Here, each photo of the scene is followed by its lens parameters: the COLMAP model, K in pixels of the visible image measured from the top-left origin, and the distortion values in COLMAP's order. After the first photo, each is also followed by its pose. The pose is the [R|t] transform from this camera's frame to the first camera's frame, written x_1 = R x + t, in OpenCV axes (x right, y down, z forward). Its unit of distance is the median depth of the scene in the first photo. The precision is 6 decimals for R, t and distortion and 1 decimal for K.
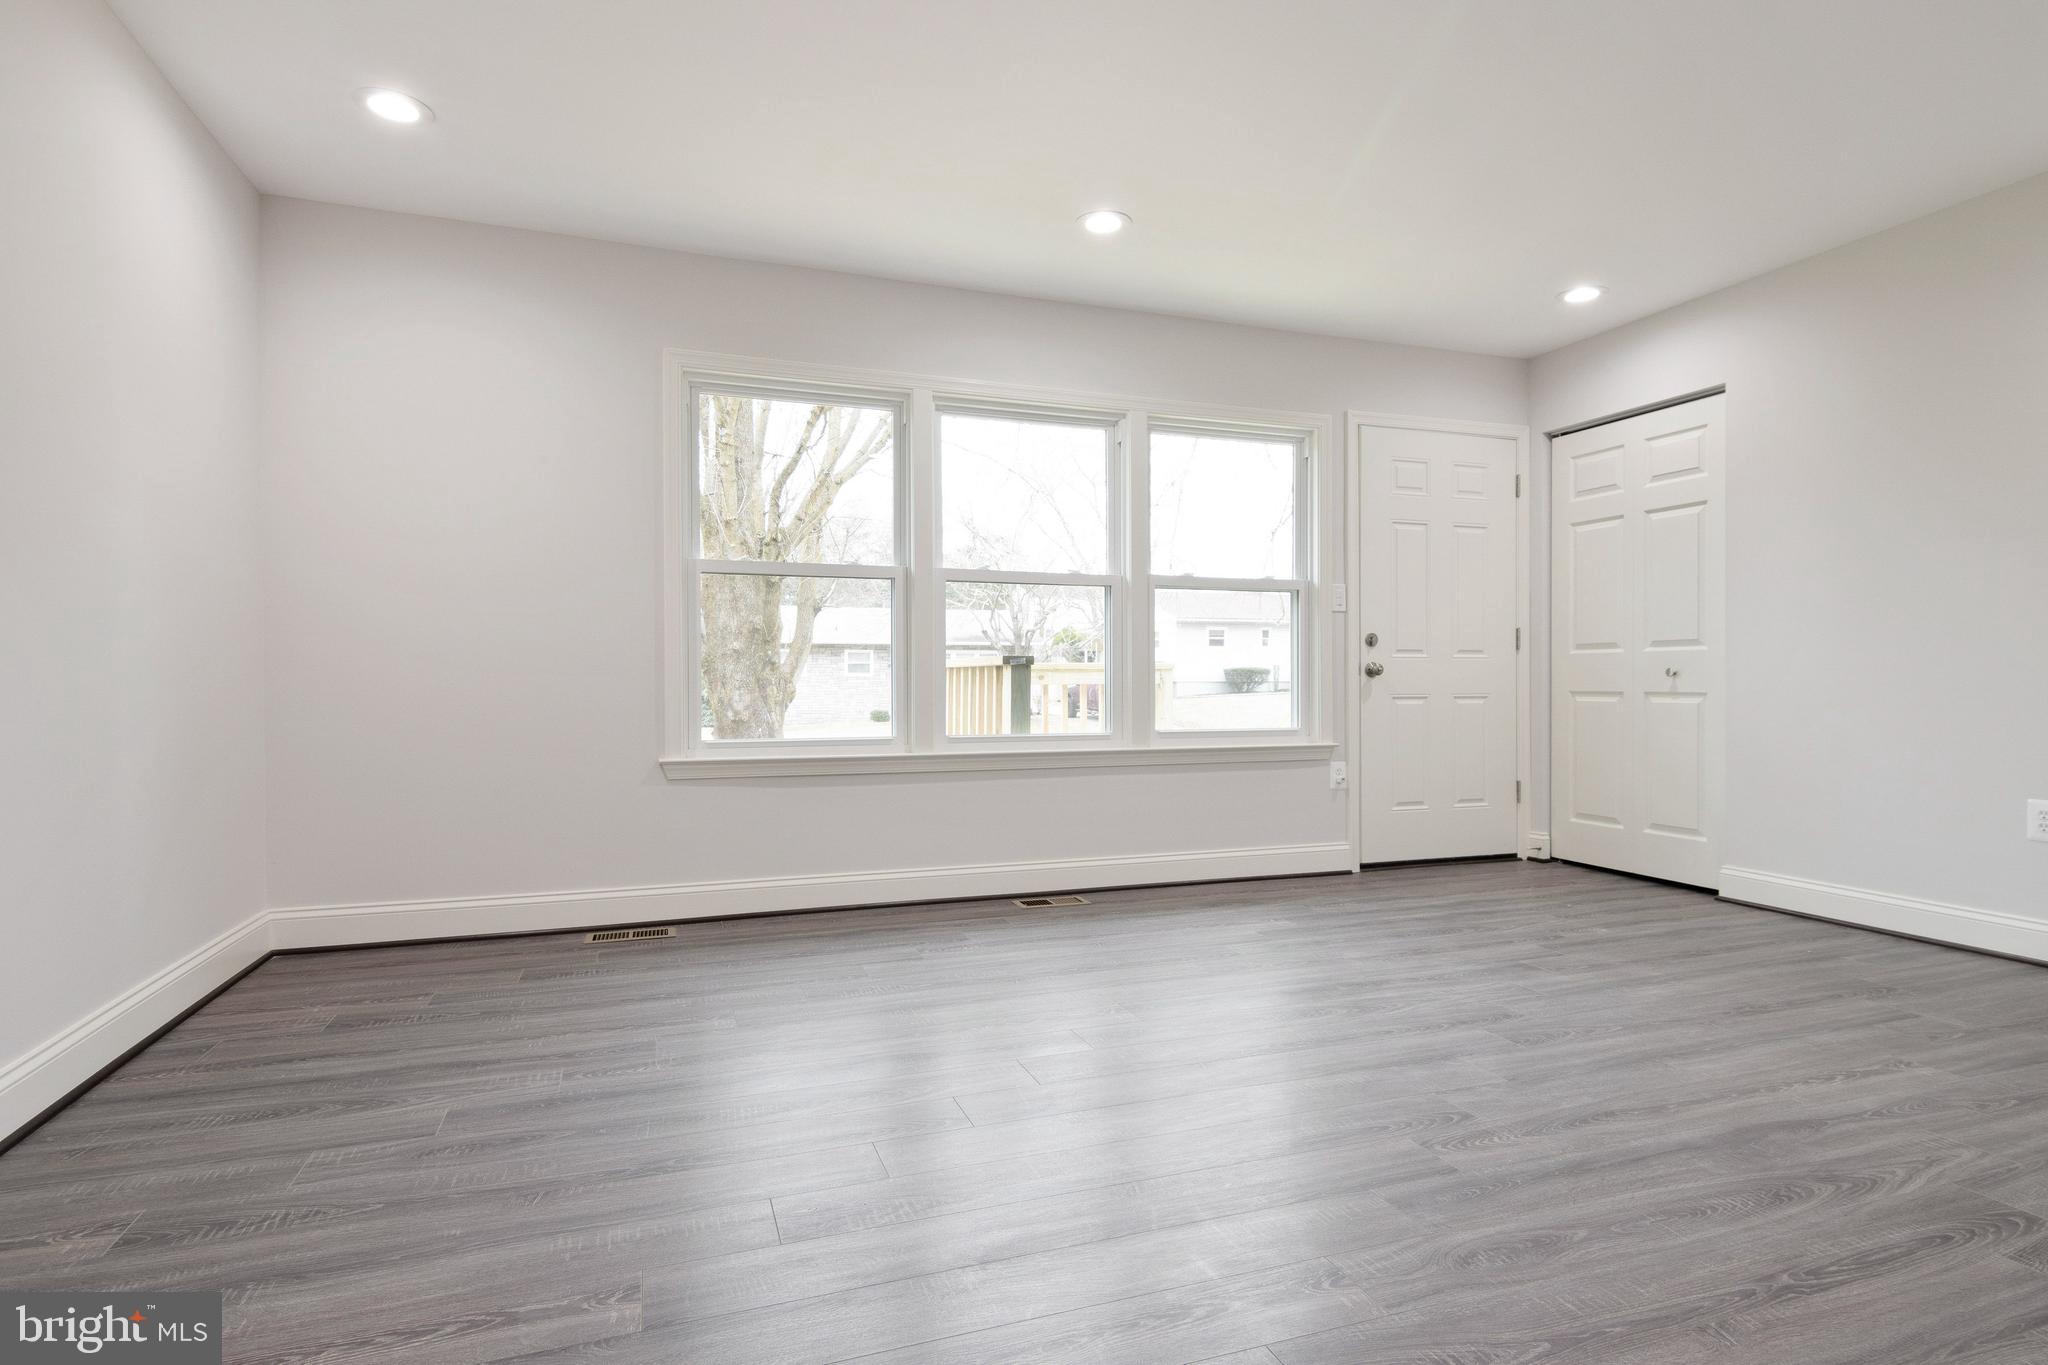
lens RADIAL K [[1032.0, 0, 1043.2], [0, 1032.0, 673.6], [0, 0, 1]] dist [0.003167, -0.010949]
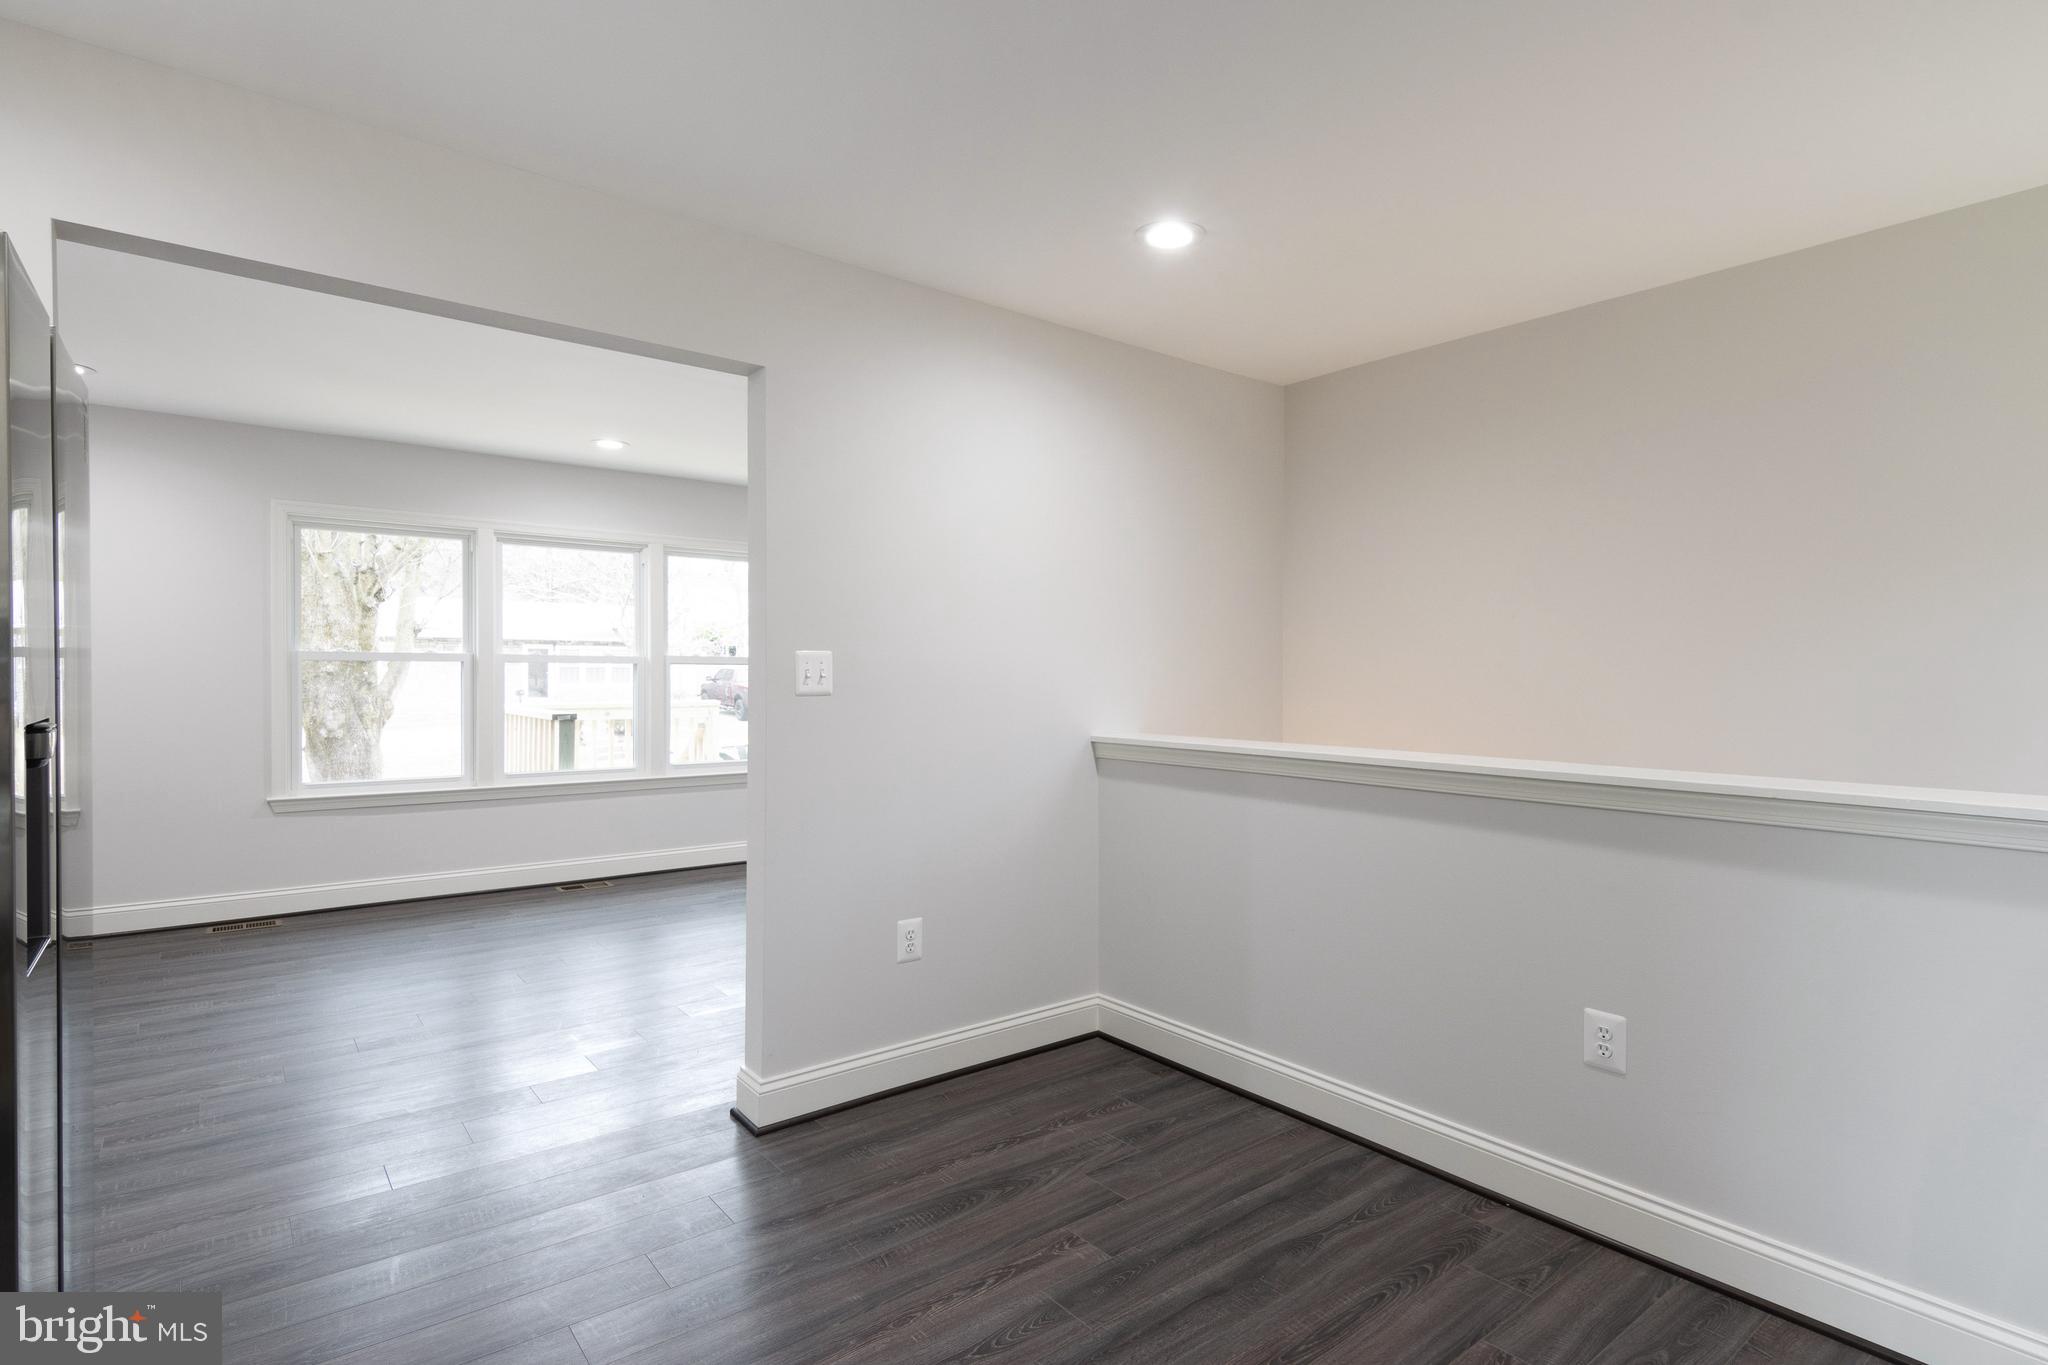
lens RADIAL K [[1032.0, 0, 1043.2], [0, 1032.0, 673.6], [0, 0, 1]] dist [0.003167, -0.010949]
pose [[0.949961, 0.006225, 0.312308, 0.158249], [-0.011532, 0.999819, 0.015148, -0.101935], [-0.312157, -0.017992, 0.949860, -0.545675]]
